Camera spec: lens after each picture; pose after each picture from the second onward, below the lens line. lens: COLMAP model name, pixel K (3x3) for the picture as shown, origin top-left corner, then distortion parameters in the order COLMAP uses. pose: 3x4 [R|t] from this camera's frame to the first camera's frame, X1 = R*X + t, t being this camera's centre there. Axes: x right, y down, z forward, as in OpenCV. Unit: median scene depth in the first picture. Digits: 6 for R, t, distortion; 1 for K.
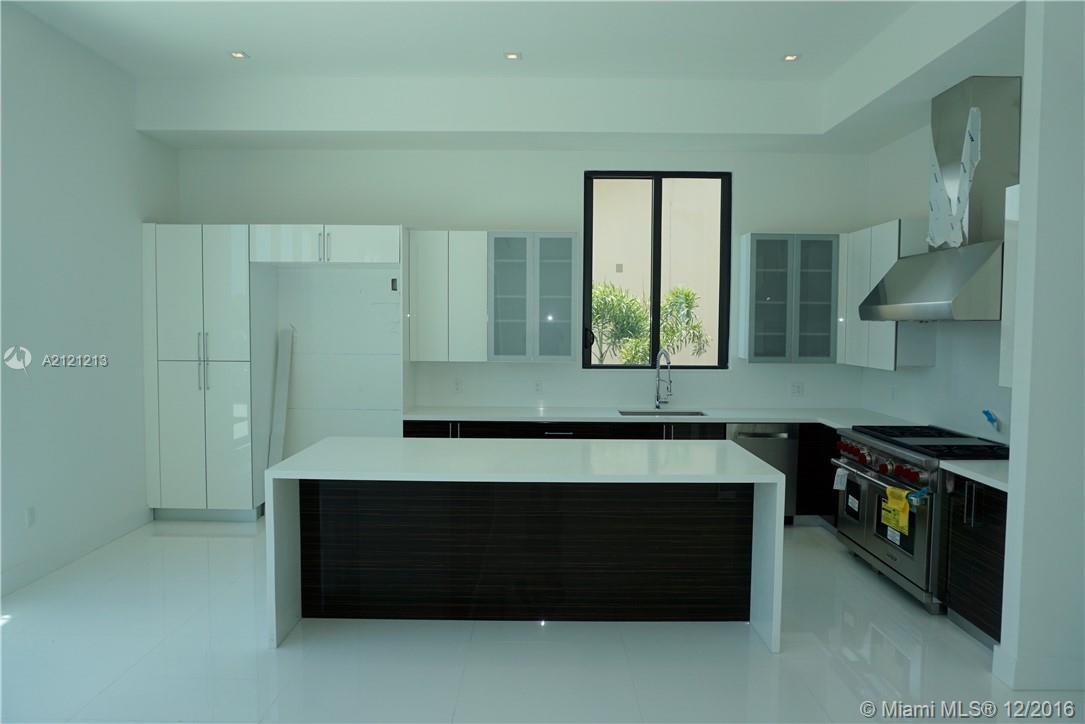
lens RADIAL K [[735.9, 0, 542.3], [0, 735.9, 367.6], [0, 0, 1]] dist [-0.032562, 0.023378]
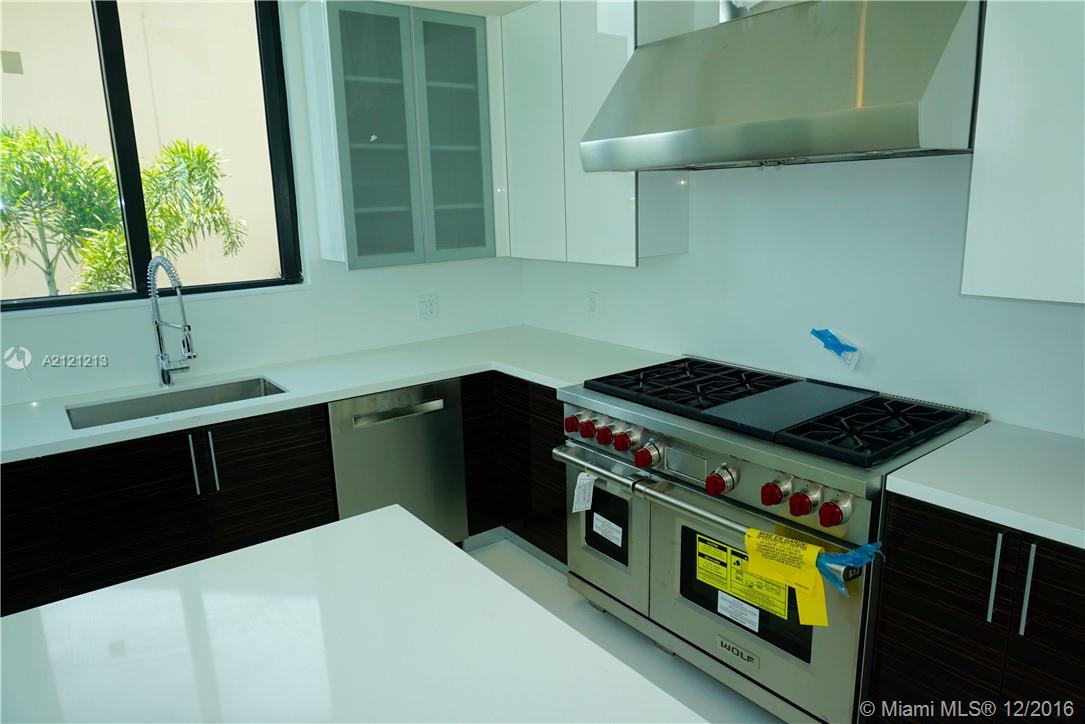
lens RADIAL K [[735.9, 0, 540.1], [0, 735.9, 362.2], [0, 0, 1]] dist [-0.032562, 0.023378]
pose [[0.801413, -0.159323, 0.576501, 0.087151], [0.071192, 0.982427, 0.172539, -0.021843], [-0.593860, -0.097233, 0.798672, 0.522569]]
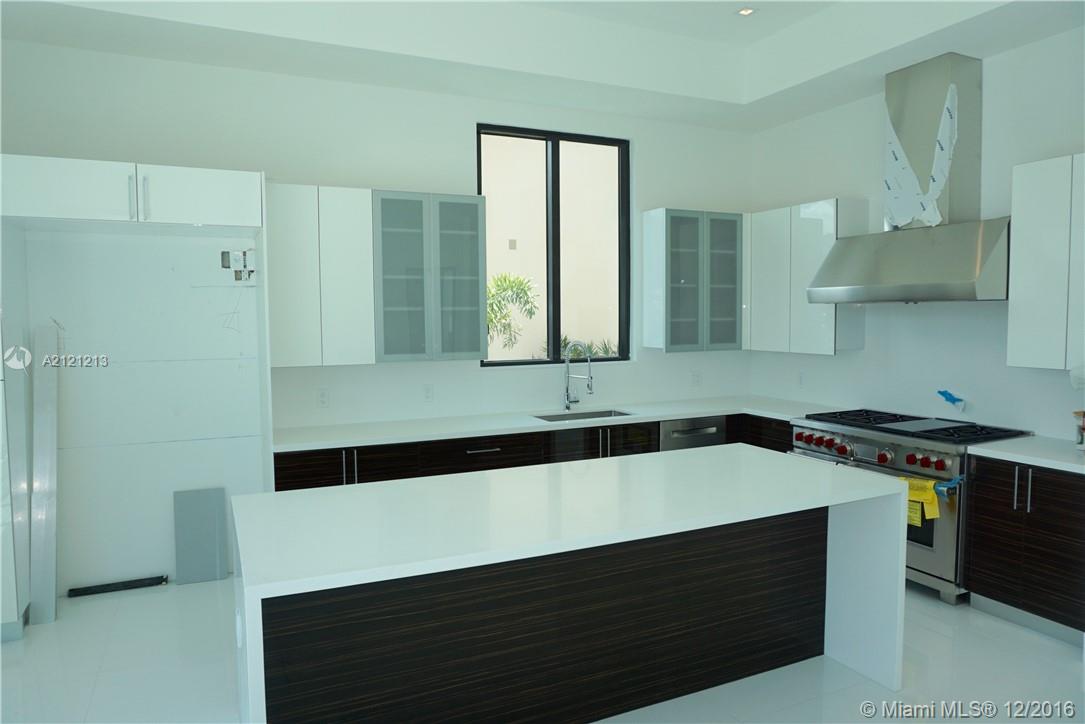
lens RADIAL K [[735.9, 0, 547.7], [0, 735.9, 364.7], [0, 0, 1]] dist [-0.032562, 0.023378]
pose [[0.900790, -0.044159, 0.432004, -0.244087], [0.040941, 0.999021, 0.016750, -0.012713], [-0.432321, 0.002598, 0.901716, 0.250873]]
